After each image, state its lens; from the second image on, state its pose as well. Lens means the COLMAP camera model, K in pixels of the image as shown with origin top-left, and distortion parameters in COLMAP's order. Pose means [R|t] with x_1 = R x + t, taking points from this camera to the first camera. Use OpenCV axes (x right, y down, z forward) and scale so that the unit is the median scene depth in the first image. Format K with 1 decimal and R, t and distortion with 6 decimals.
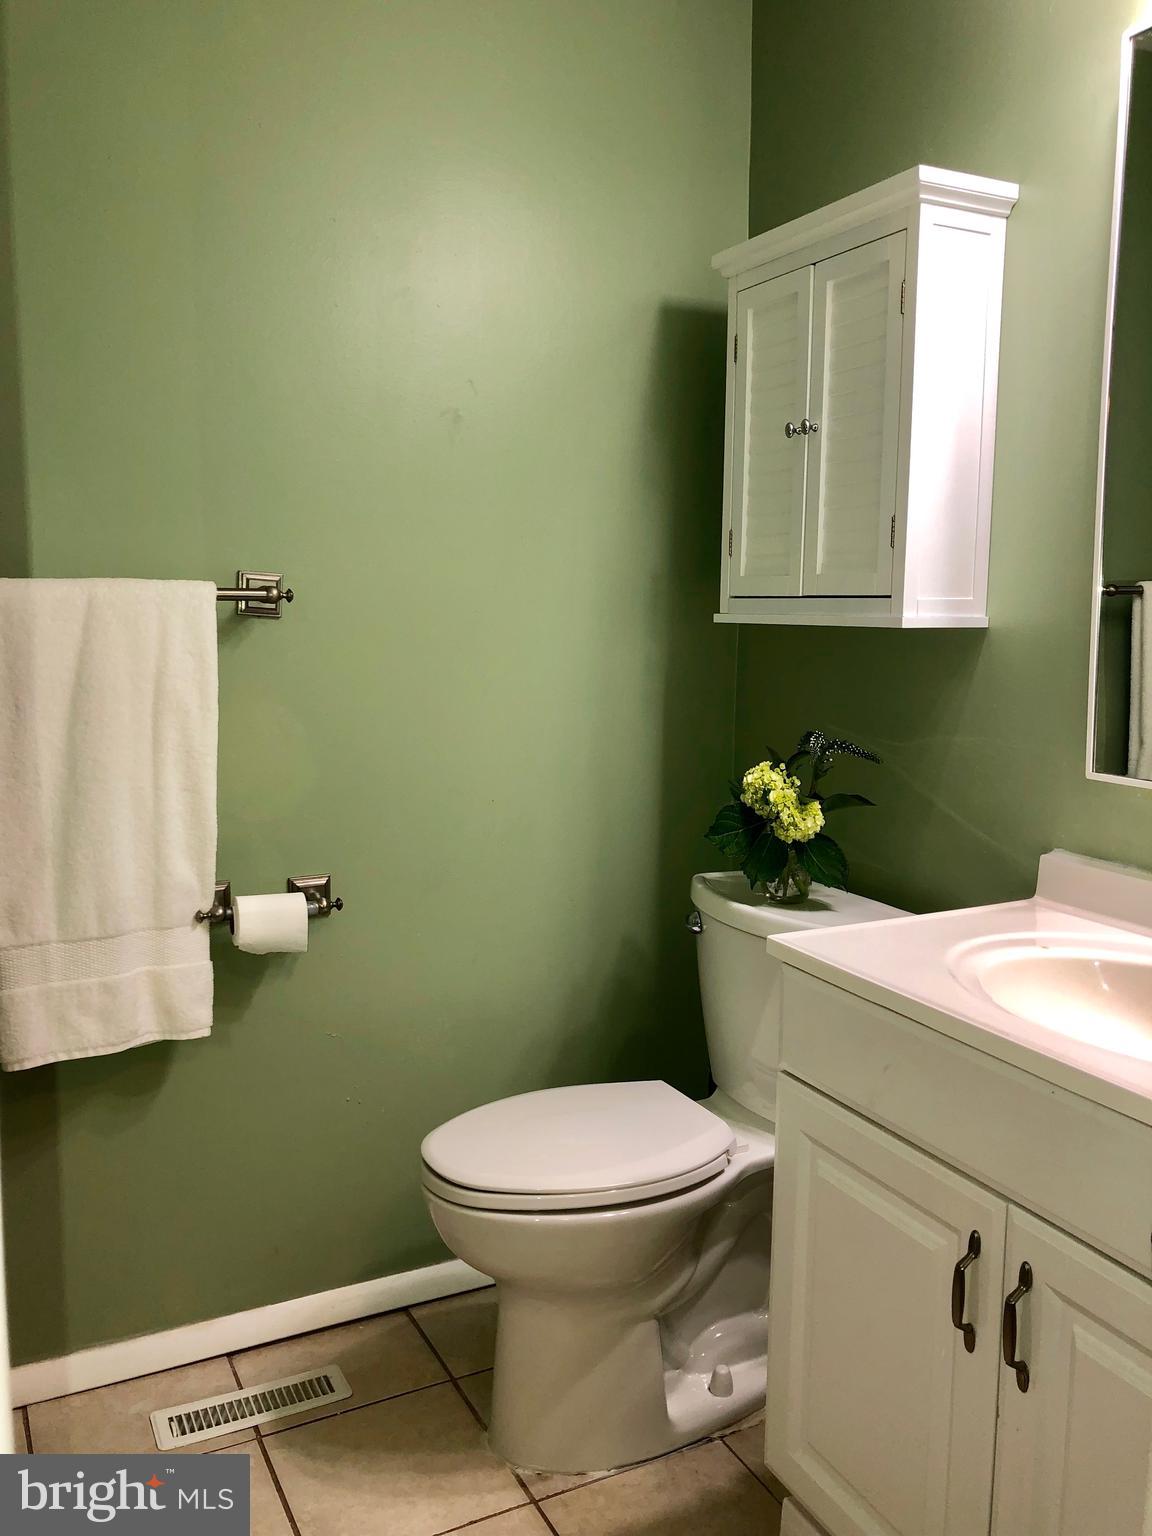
lens RADIAL K [[1257.5, 0, 576.2], [0, 1257.5, 761.6], [0, 0, 1]] dist [0.043541, -0.050950]
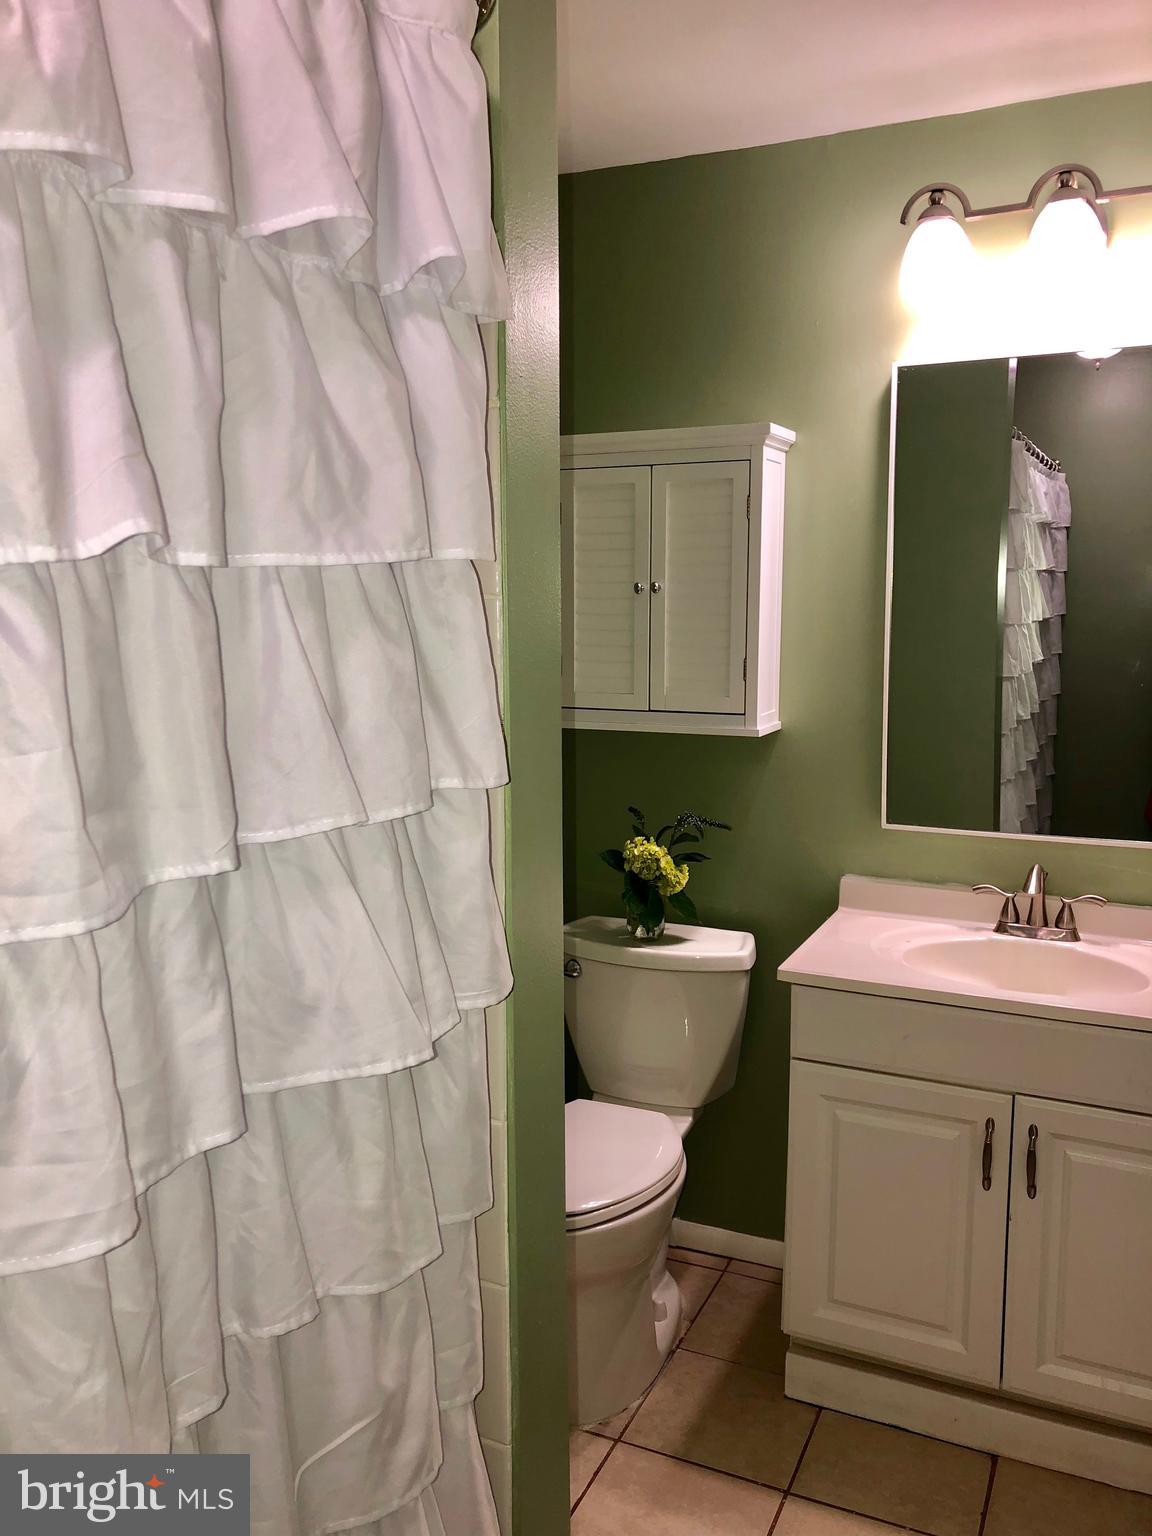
lens RADIAL K [[1257.5, 0, 571.4], [0, 1257.5, 772.8], [0, 0, 1]] dist [0.043541, -0.050950]
pose [[0.783732, -0.099634, 0.613056, -0.759497], [0.088975, 0.994879, 0.047942, -0.147170], [-0.614693, 0.016973, 0.788584, 0.007980]]
